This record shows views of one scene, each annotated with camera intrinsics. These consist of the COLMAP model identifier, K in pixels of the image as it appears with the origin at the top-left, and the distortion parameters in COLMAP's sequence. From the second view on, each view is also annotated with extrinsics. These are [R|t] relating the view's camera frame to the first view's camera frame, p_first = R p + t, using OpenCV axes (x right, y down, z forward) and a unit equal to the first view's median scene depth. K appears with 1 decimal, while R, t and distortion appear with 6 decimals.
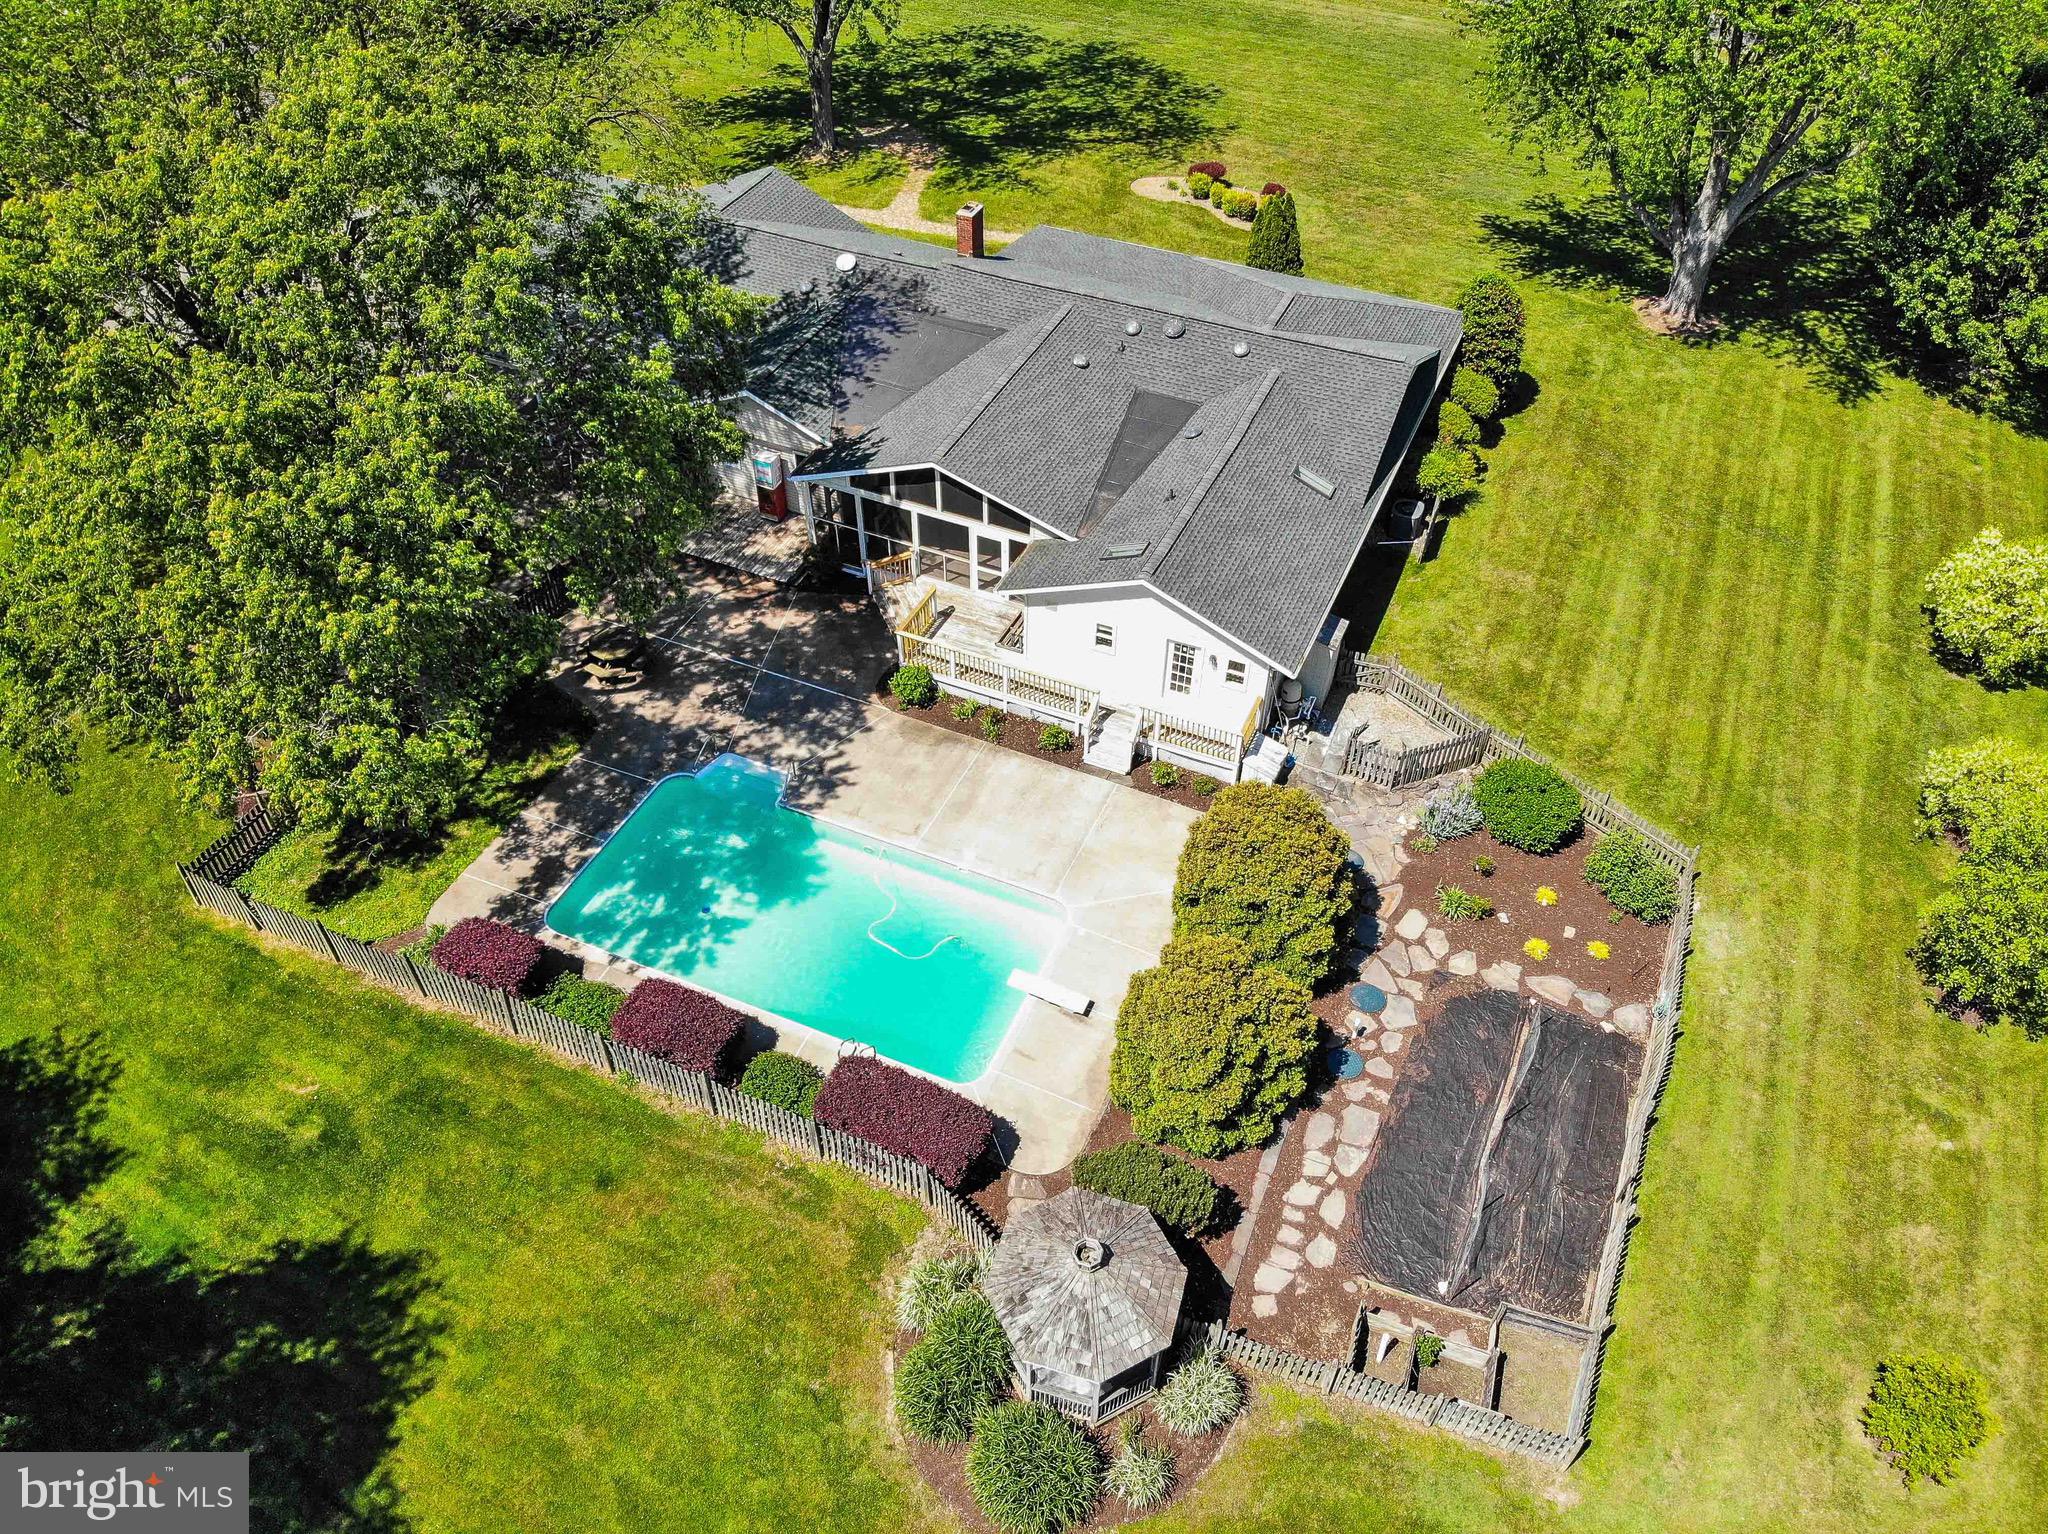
lens RADIAL K [[1501.8, 0, 1015.3], [0, 1501.8, 772.3], [0, 0, 1]] dist [0.101841, -0.261973]
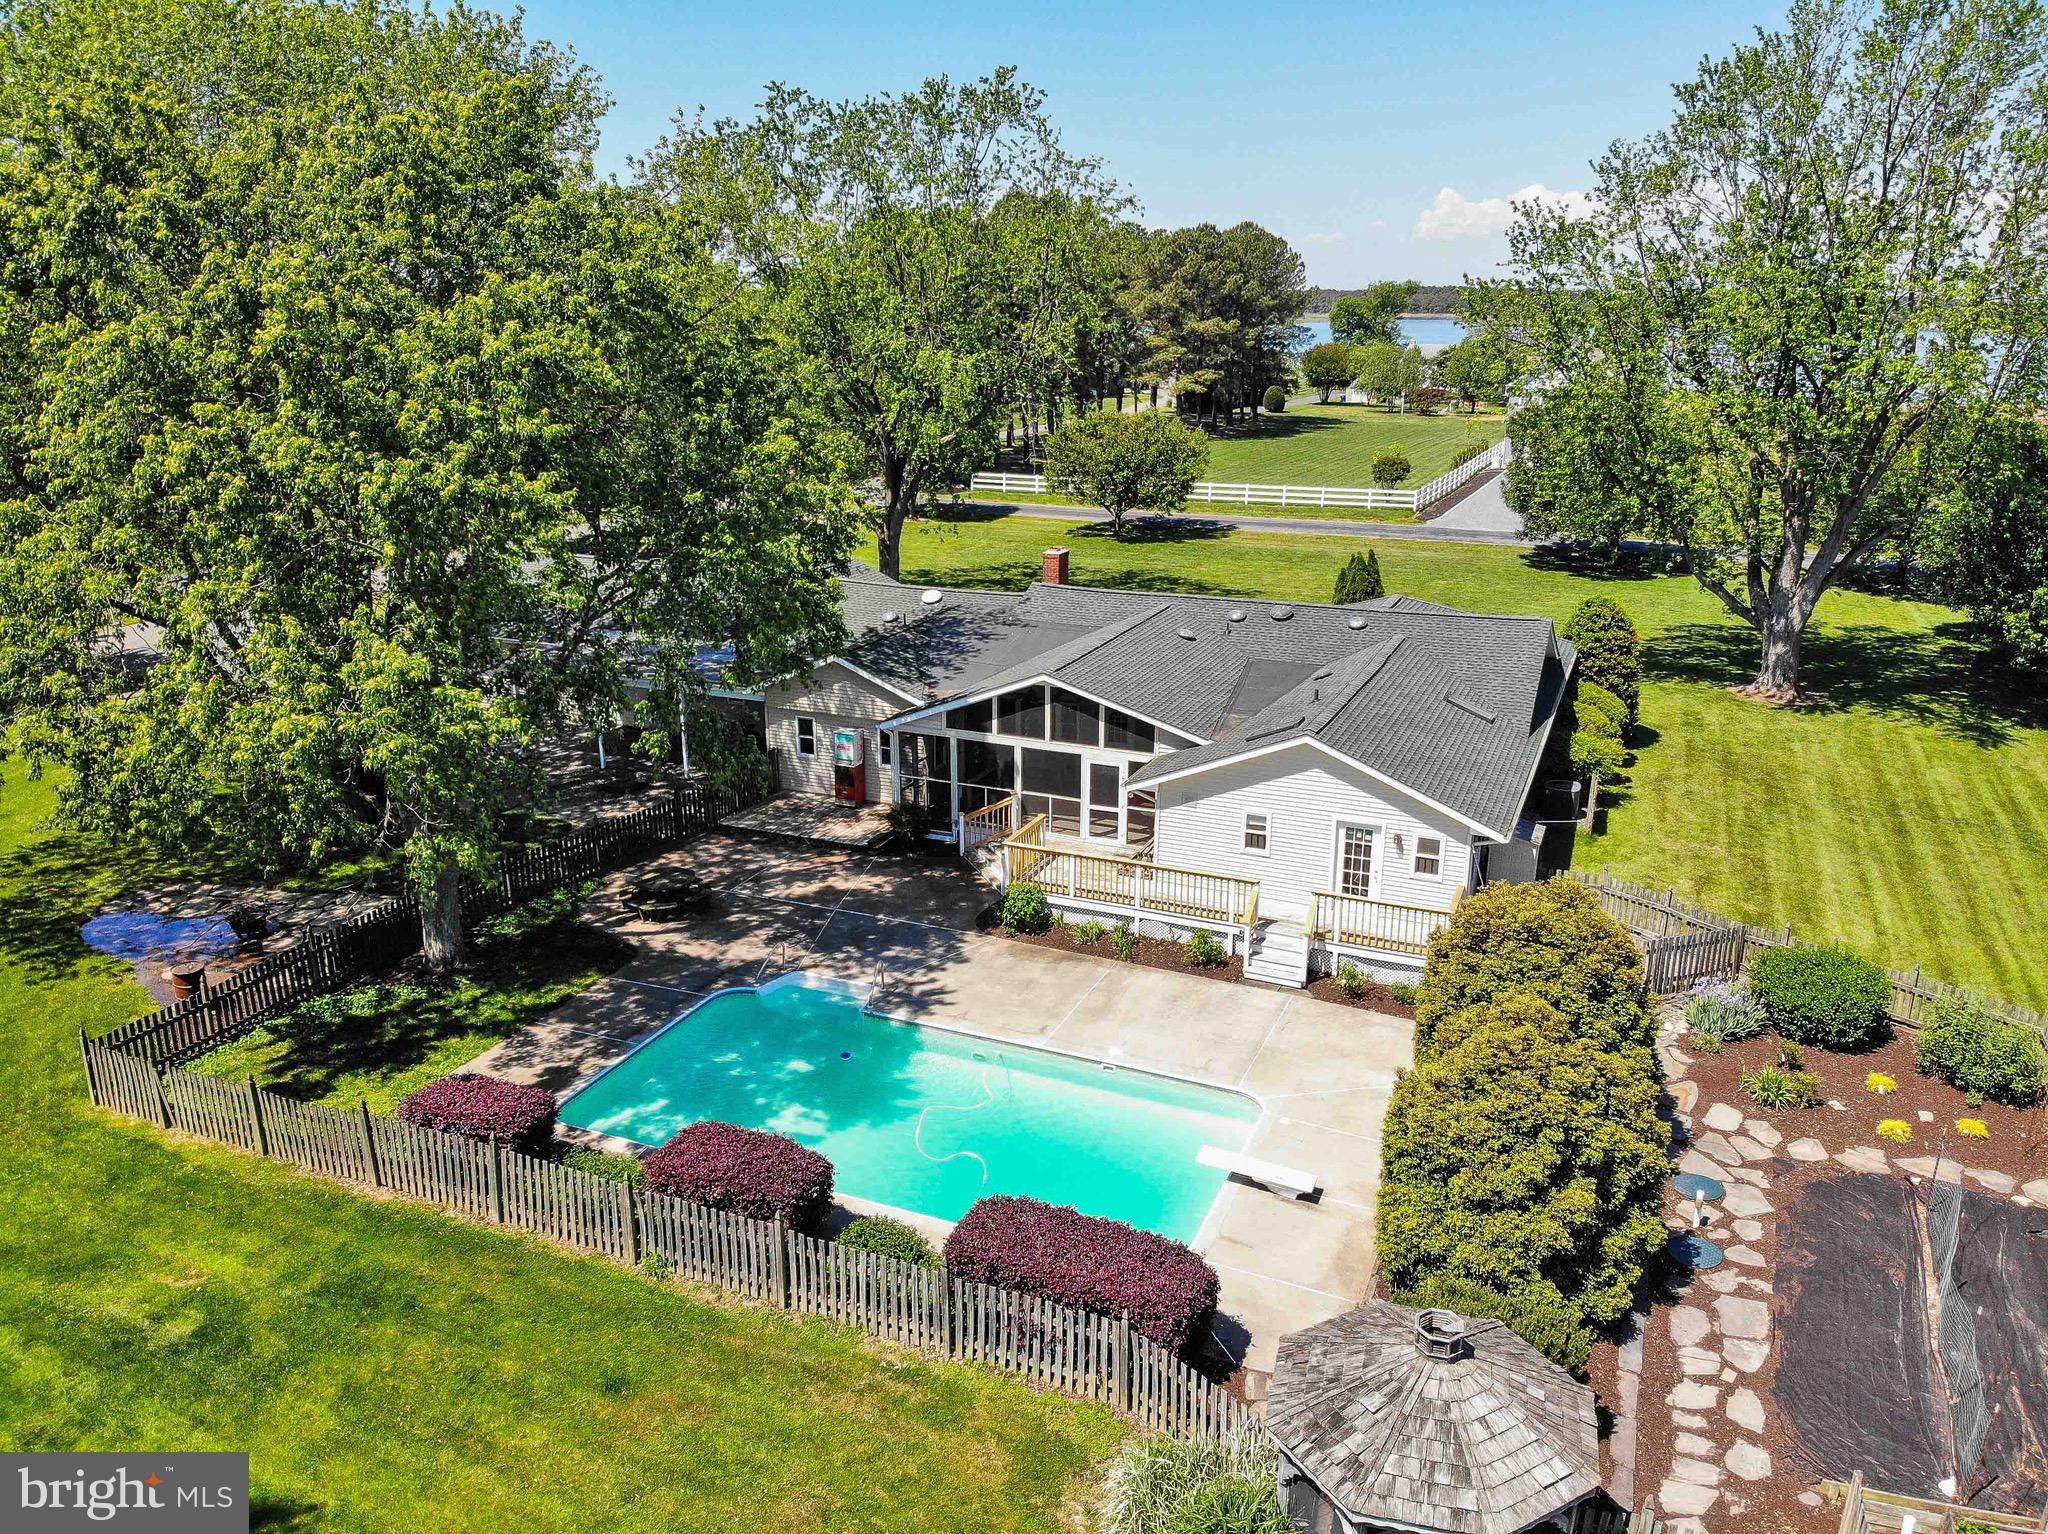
lens RADIAL K [[1501.8, 0, 1015.3], [0, 1501.8, 772.3], [0, 0, 1]] dist [0.101841, -0.261973]
pose [[0.999936, -0.005247, 0.010046, -0.087100], [0.009295, 0.886861, -0.461943, 0.276647], [-0.006485, 0.462007, 0.886853, 0.252109]]
